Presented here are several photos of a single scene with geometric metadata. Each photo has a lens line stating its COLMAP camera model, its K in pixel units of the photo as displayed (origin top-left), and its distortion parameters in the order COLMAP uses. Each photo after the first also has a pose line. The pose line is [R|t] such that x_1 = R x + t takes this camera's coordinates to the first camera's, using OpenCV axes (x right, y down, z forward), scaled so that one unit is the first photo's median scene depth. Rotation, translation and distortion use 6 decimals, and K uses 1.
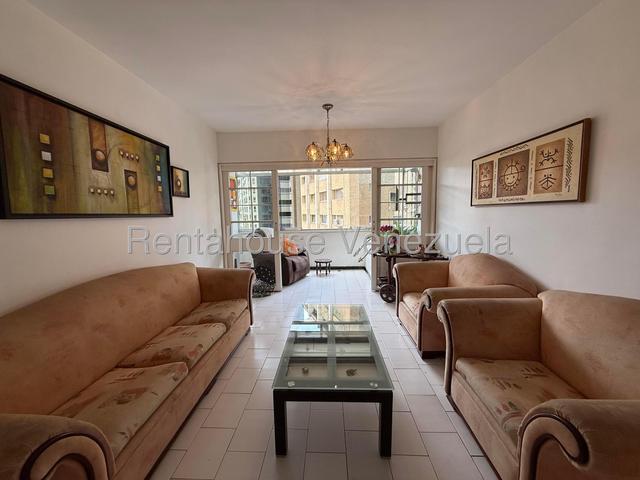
lens RADIAL K [[255.2, 0, 316.0], [0, 255.2, 241.1], [0, 0, 1]] dist [-0.003395, -0.000103]
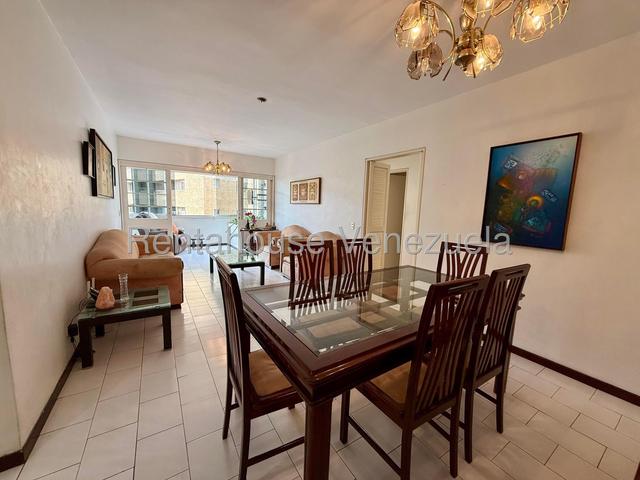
lens RADIAL K [[255.2, 0, 318.1], [0, 255.2, 243.4], [0, 0, 1]] dist [-0.003395, -0.000103]
pose [[0.812220, -0.029823, 0.582588, -0.515296], [0.014817, 0.999425, 0.030503, 0.150351], [-0.583163, -0.016143, 0.812195, -0.993772]]
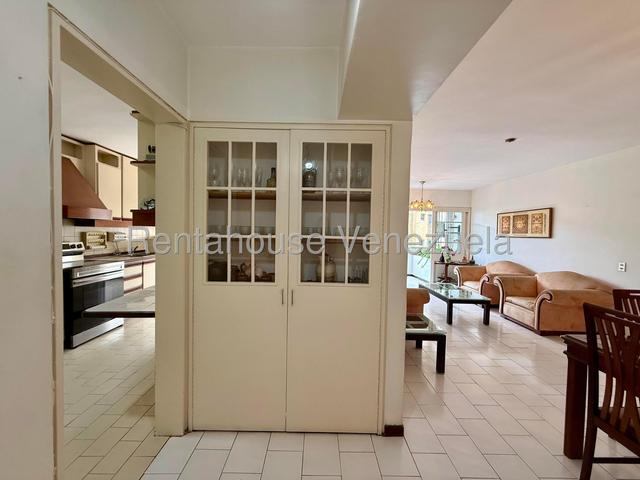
lens RADIAL K [[255.2, 0, 317.0], [0, 255.2, 240.3], [0, 0, 1]] dist [-0.003395, -0.000103]
pose [[0.997807, 0.045738, 0.047855, -0.976258], [-0.041351, 0.995175, -0.088976, 0.133398], [-0.051693, 0.086802, 0.994884, -0.980403]]
